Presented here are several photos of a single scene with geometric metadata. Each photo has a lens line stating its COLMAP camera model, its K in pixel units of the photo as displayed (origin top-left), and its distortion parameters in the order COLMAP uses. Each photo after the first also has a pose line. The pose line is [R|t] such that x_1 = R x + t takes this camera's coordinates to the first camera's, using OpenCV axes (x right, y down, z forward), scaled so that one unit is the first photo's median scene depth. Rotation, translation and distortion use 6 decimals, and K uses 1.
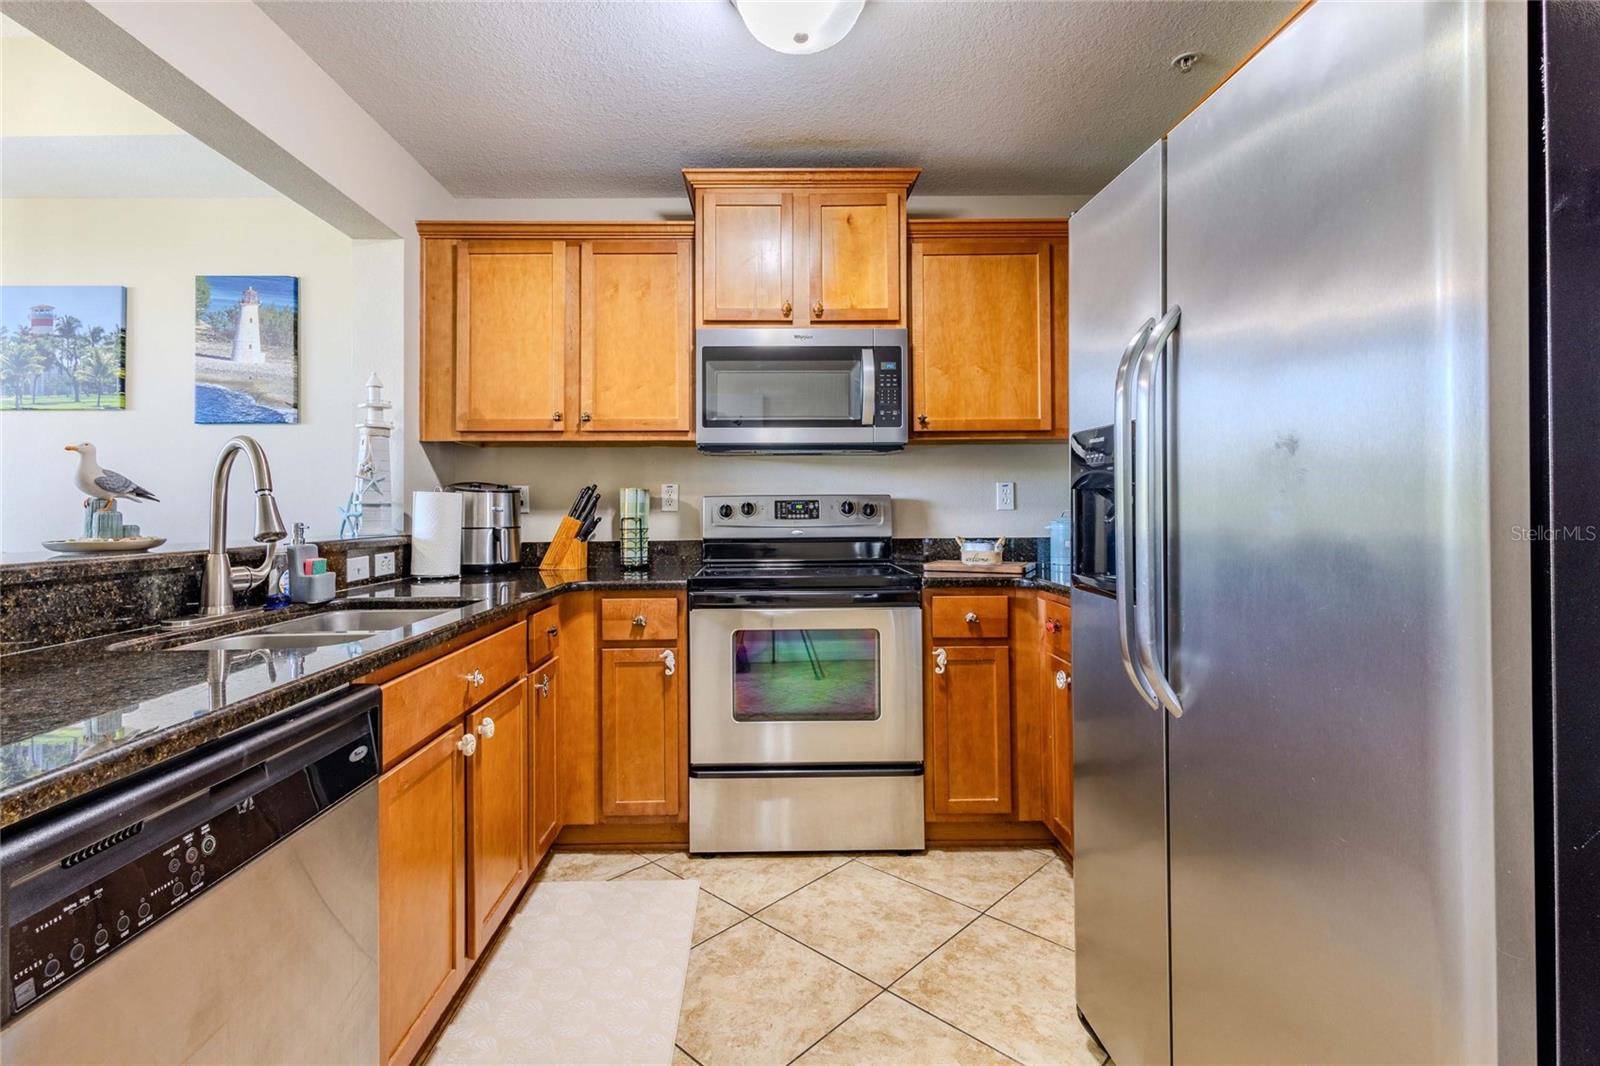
lens RADIAL K [[731.6, 0, 782.6], [0, 731.6, 511.8], [0, 0, 1]] dist [0.001285, -0.000478]
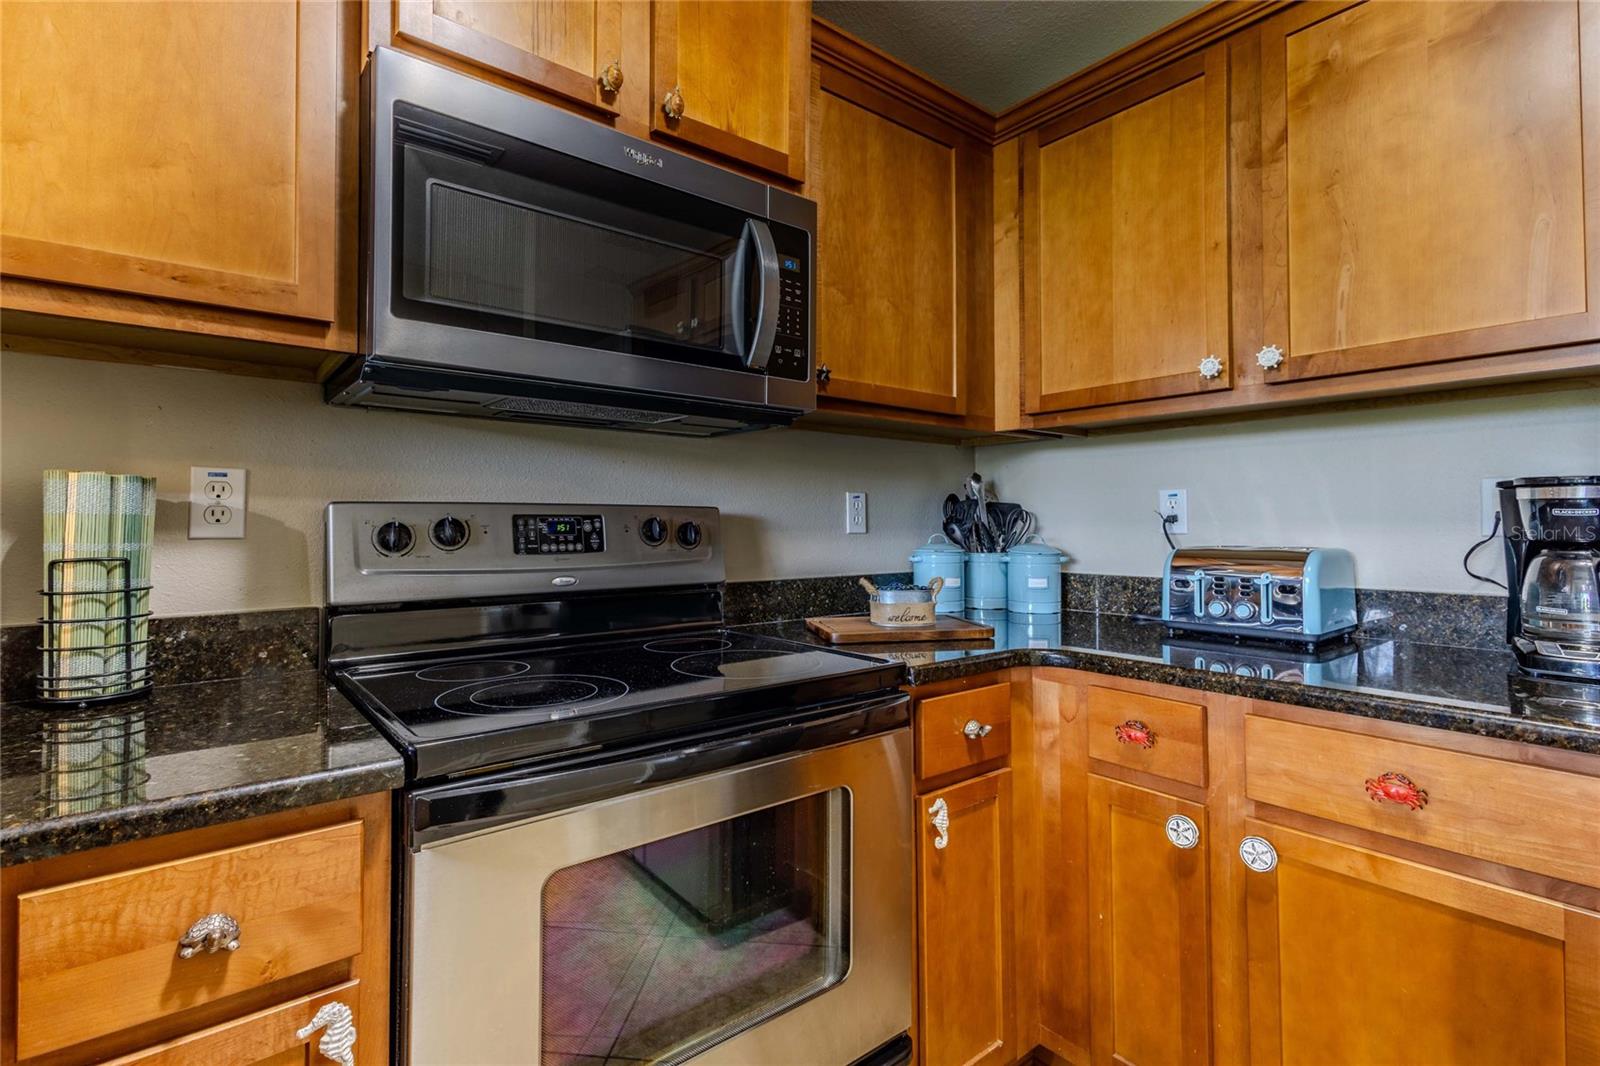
lens RADIAL K [[731.6, 0, 782.6], [0, 731.6, 511.8], [0, 0, 1]] dist [0.001285, -0.000478]
pose [[0.786350, 0.016928, 0.617550, -0.178343], [-0.000889, 0.999654, -0.026271, -0.005339], [-0.617781, 0.020109, 0.786093, 0.575051]]
